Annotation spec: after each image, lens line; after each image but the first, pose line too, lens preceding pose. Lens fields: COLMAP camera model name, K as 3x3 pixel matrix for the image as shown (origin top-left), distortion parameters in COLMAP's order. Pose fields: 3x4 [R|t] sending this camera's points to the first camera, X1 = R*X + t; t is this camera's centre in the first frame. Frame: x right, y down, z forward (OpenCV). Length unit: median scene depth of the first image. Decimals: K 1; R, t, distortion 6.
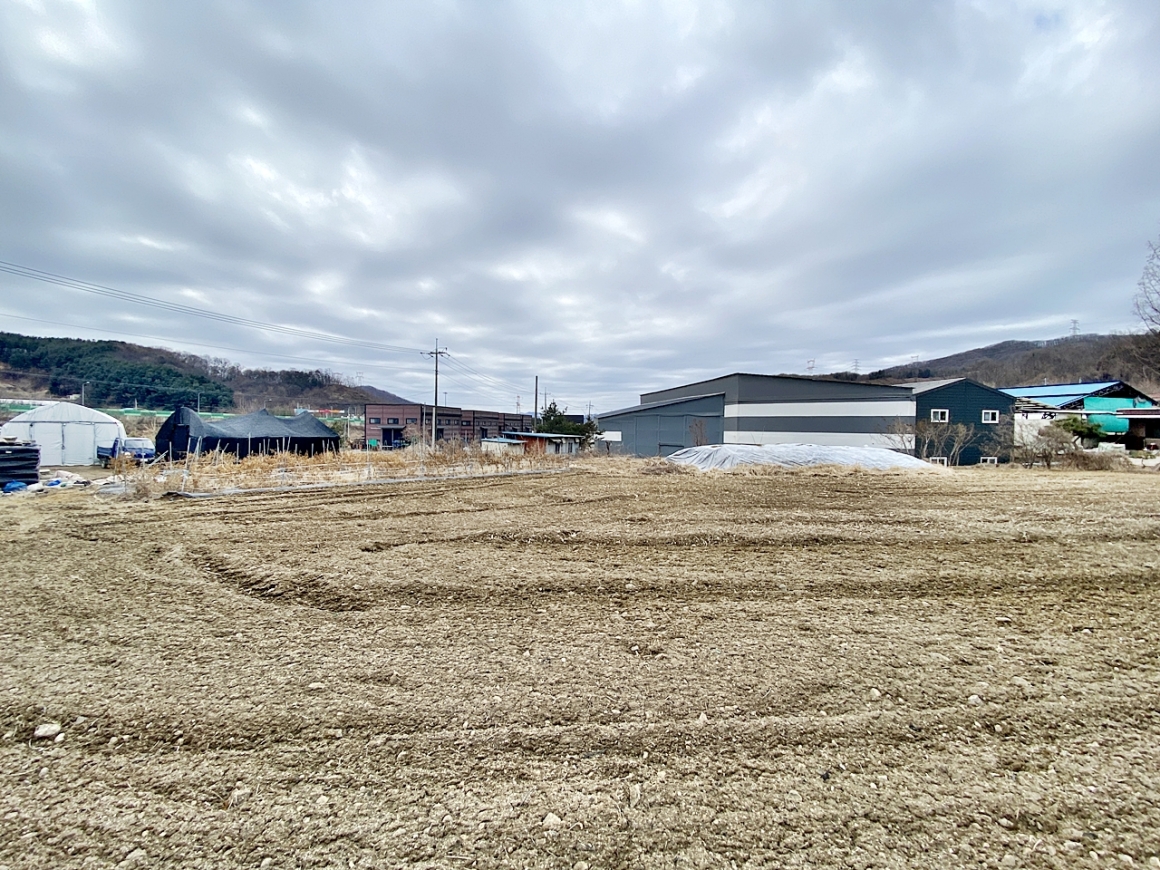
lens RADIAL K [[459.6, 0, 576.4], [0, 459.6, 439.4], [0, 0, 1]] dist [0.002300, -0.014178]
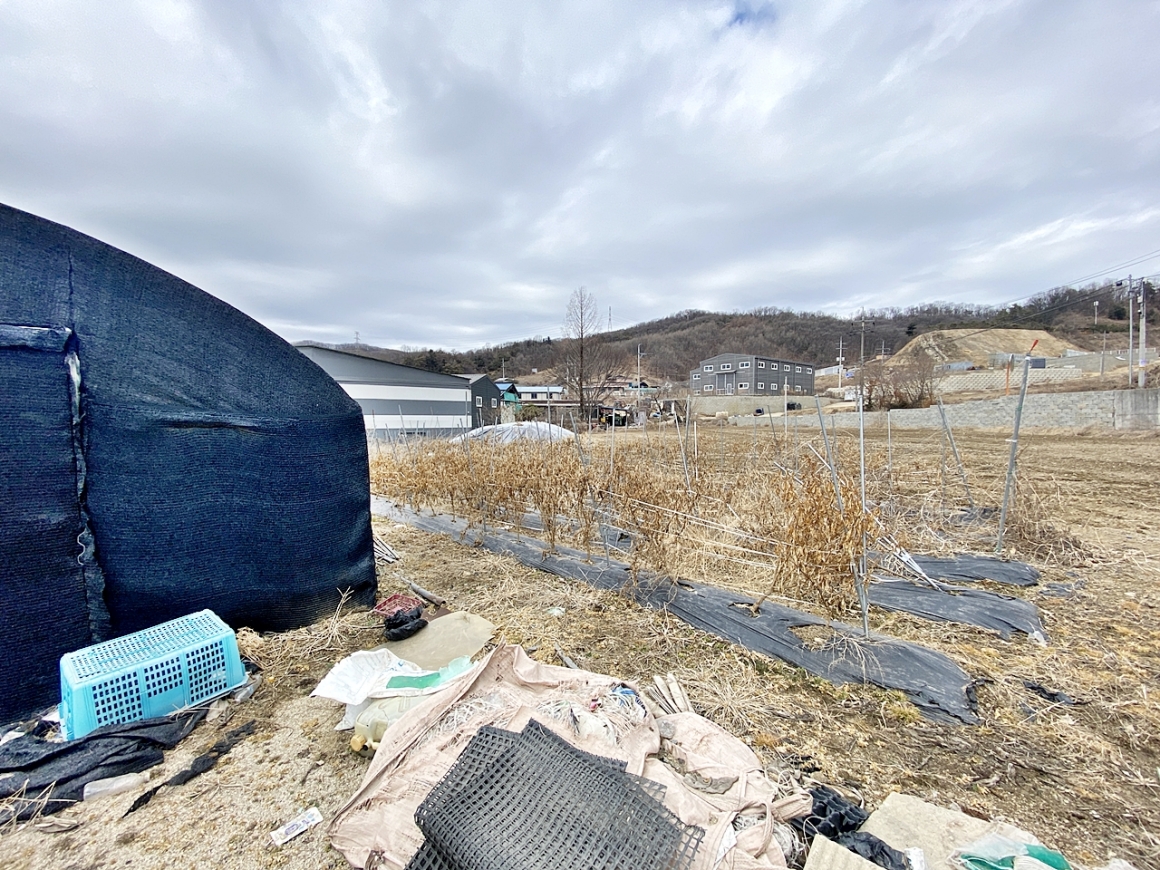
lens RADIAL K [[459.6, 0, 573.7], [0, 459.6, 439.4], [0, 0, 1]] dist [0.002300, -0.014178]
pose [[0.282347, -0.056968, 0.957619, -0.215964], [0.032210, 0.998235, 0.049887, -0.000453], [-0.958771, 0.016759, 0.283684, 0.202931]]
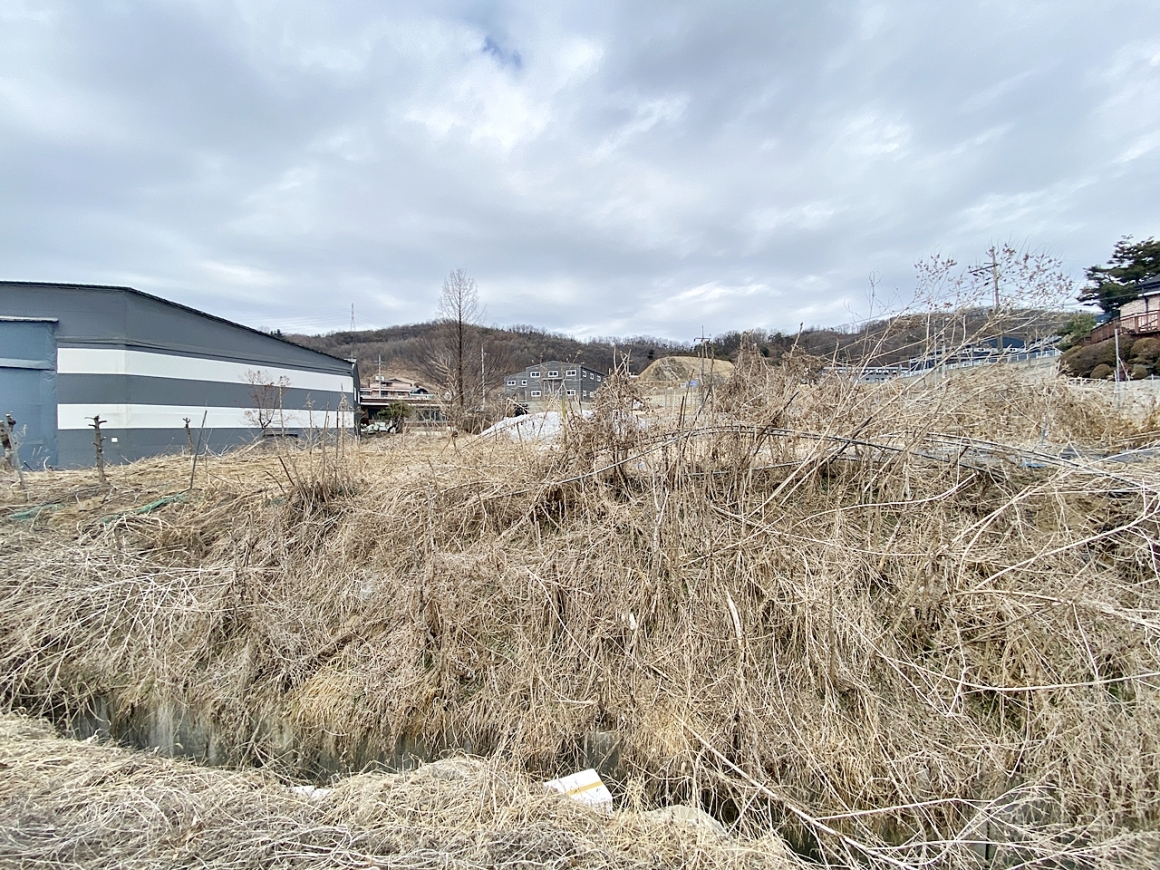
lens RADIAL K [[459.6, 0, 579.0], [0, 459.6, 425.9], [0, 0, 1]] dist [0.002300, -0.014178]
pose [[-0.260314, -0.007416, 0.965495, -0.153806], [0.031235, 0.999382, 0.016098, 0.007161], [-0.965019, 0.034347, -0.259922, 0.436372]]
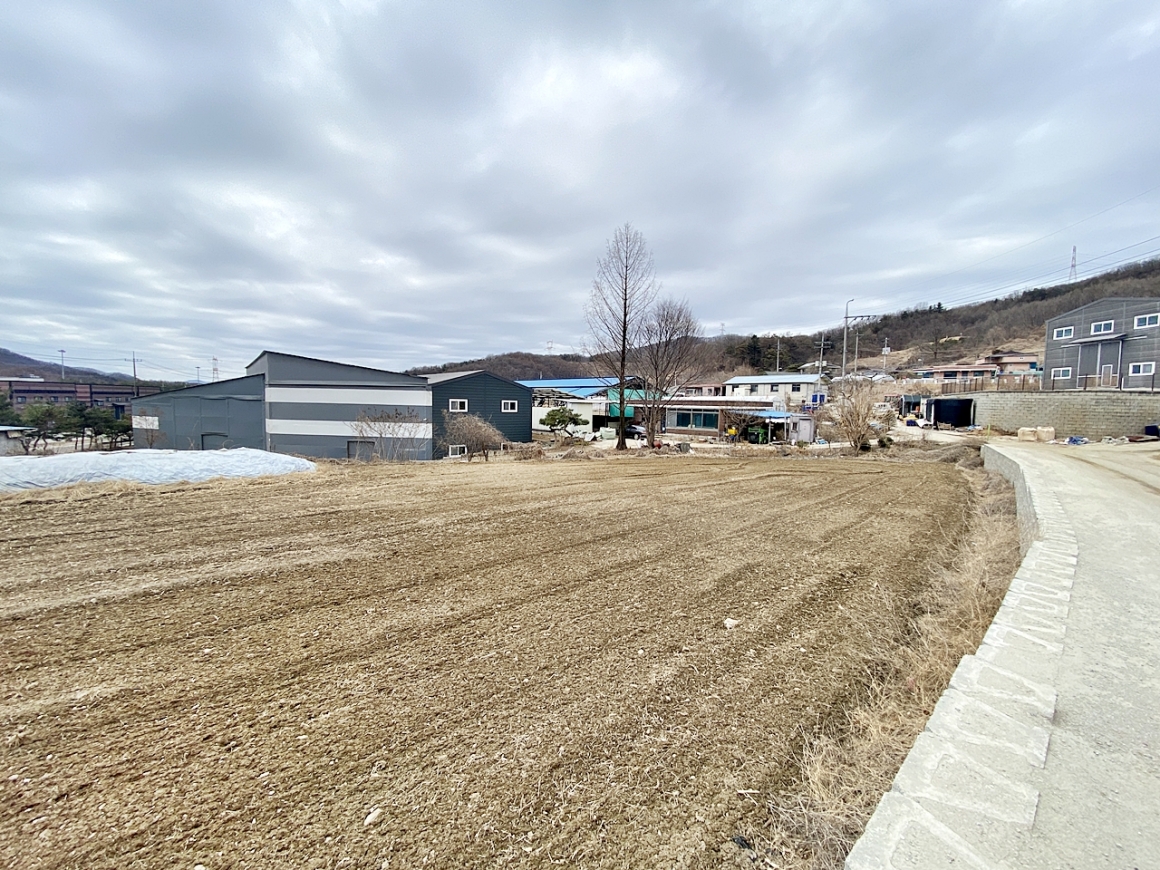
lens RADIAL K [[459.6, 0, 579.3], [0, 459.6, 438.9], [0, 0, 1]] dist [0.002300, -0.014178]
pose [[0.874153, -0.032721, 0.484546, 0.289470], [0.003640, 0.998141, 0.060836, -0.021029], [-0.485636, -0.051416, 0.872648, -0.029212]]
